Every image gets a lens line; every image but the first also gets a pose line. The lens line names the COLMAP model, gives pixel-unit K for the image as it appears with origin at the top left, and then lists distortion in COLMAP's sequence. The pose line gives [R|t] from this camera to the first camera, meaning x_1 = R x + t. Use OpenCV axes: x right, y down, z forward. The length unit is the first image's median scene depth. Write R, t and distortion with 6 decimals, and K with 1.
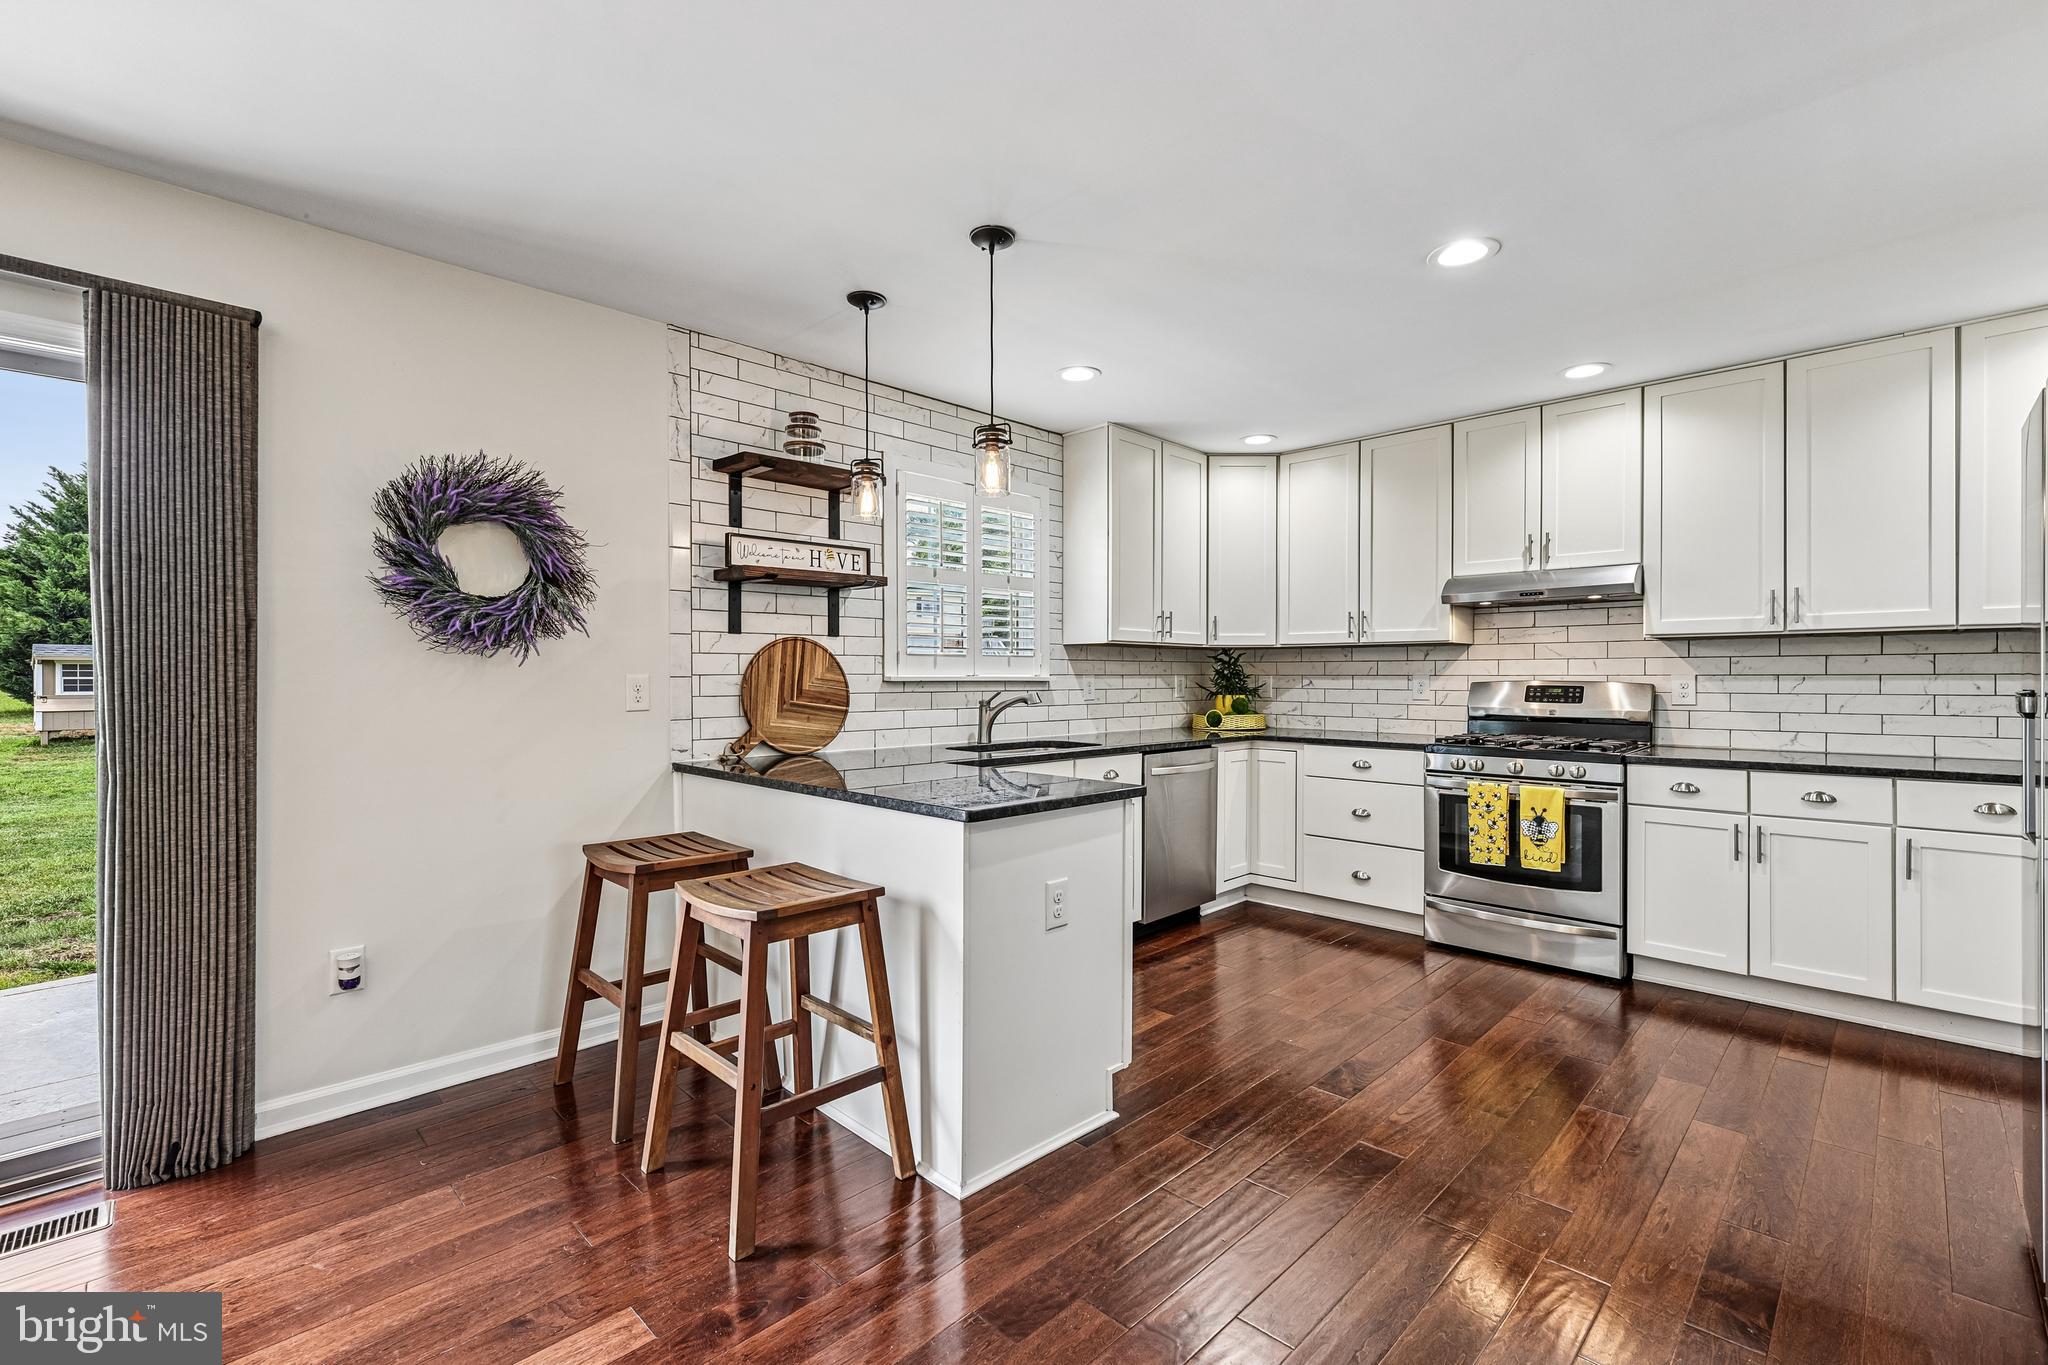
lens RADIAL K [[898.4, 0, 1021.8], [0, 898.4, 682.4], [0, 0, 1]] dist [0.002094, 0.000263]
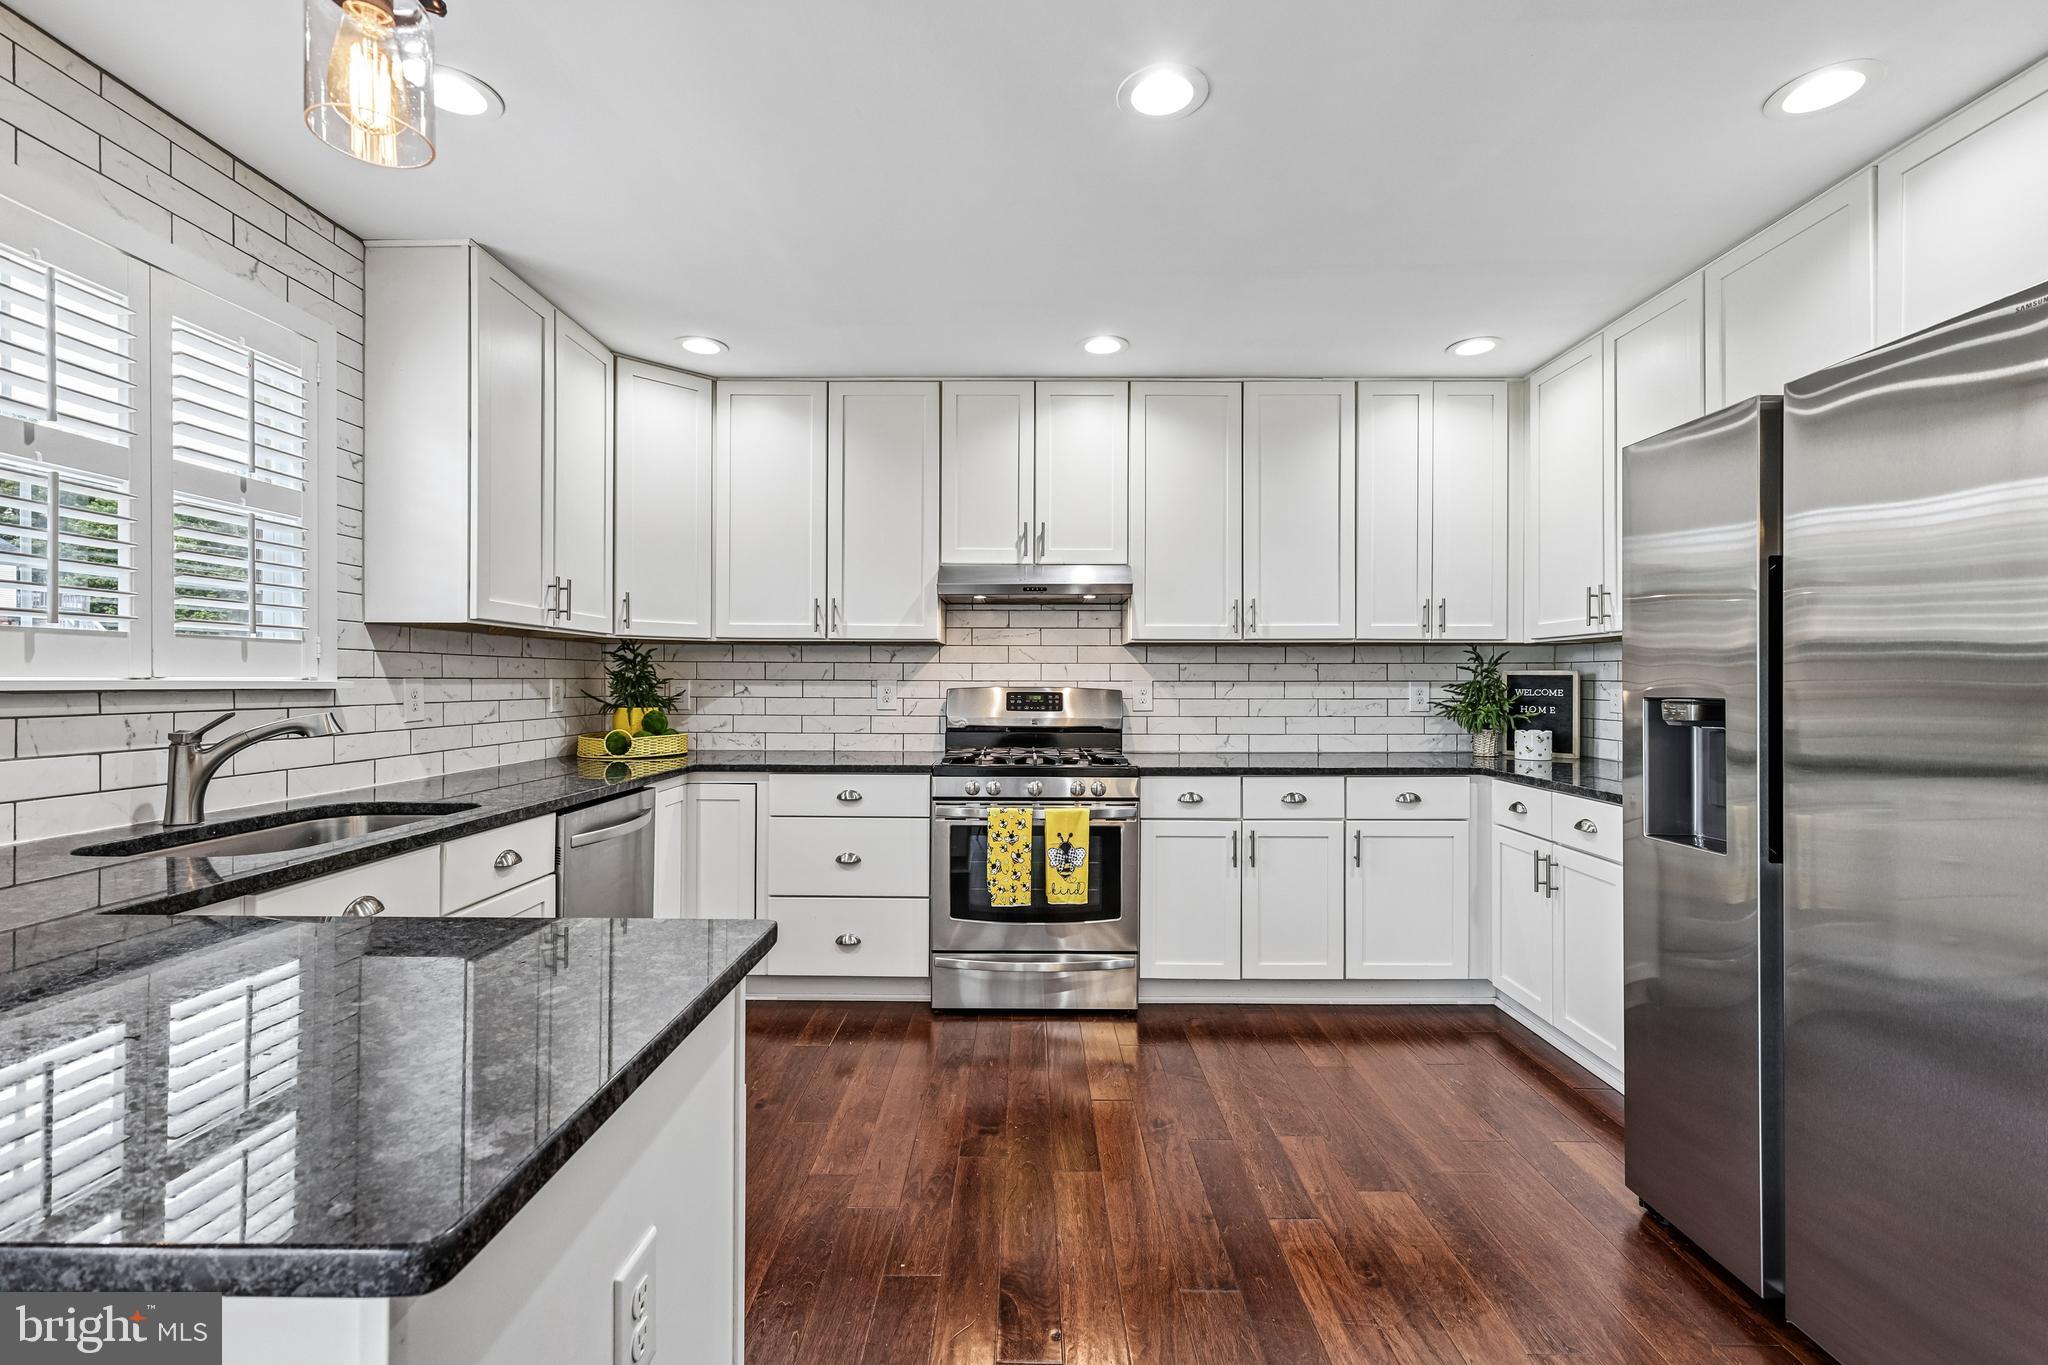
lens RADIAL K [[898.4, 0, 1022.5], [0, 898.4, 684.7], [0, 0, 1]] dist [0.002094, 0.000263]
pose [[0.714701, -0.000236, 0.699430, -0.065518], [0.002348, 0.999995, -0.002062, -0.002613], [-0.699426, 0.003116, 0.714699, 0.413932]]
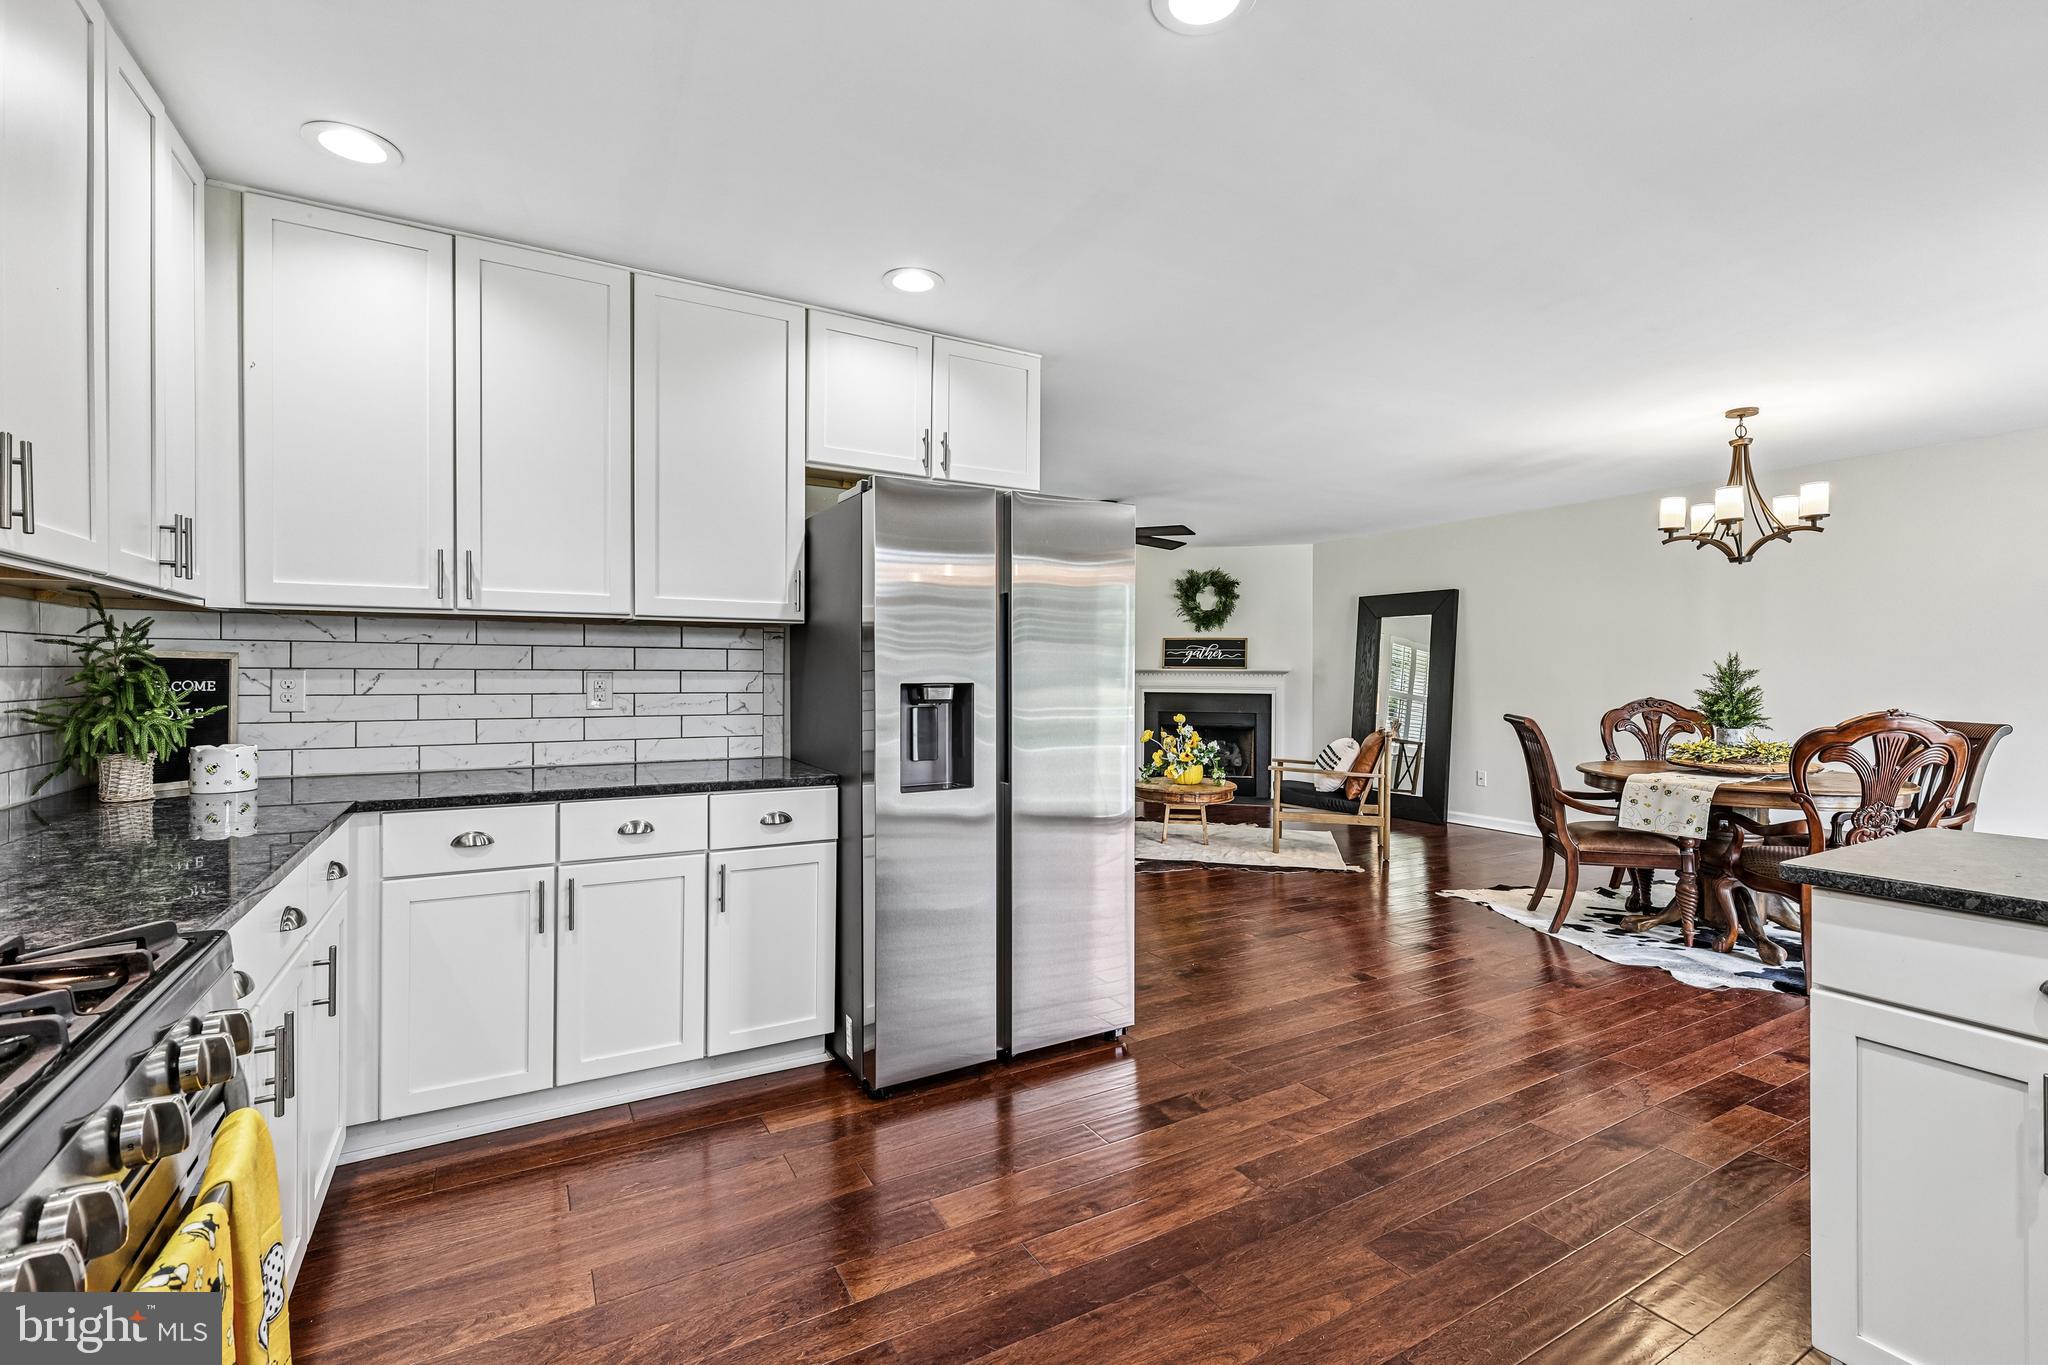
lens RADIAL K [[898.4, 0, 1025.8], [0, 898.4, 682.2], [0, 0, 1]] dist [0.002094, 0.000263]
pose [[-0.964498, -0.005103, 0.264039, 0.323478], [-0.000807, 0.999866, 0.016375, -0.008116], [-0.264088, 0.015581, -0.964373, 1.196090]]
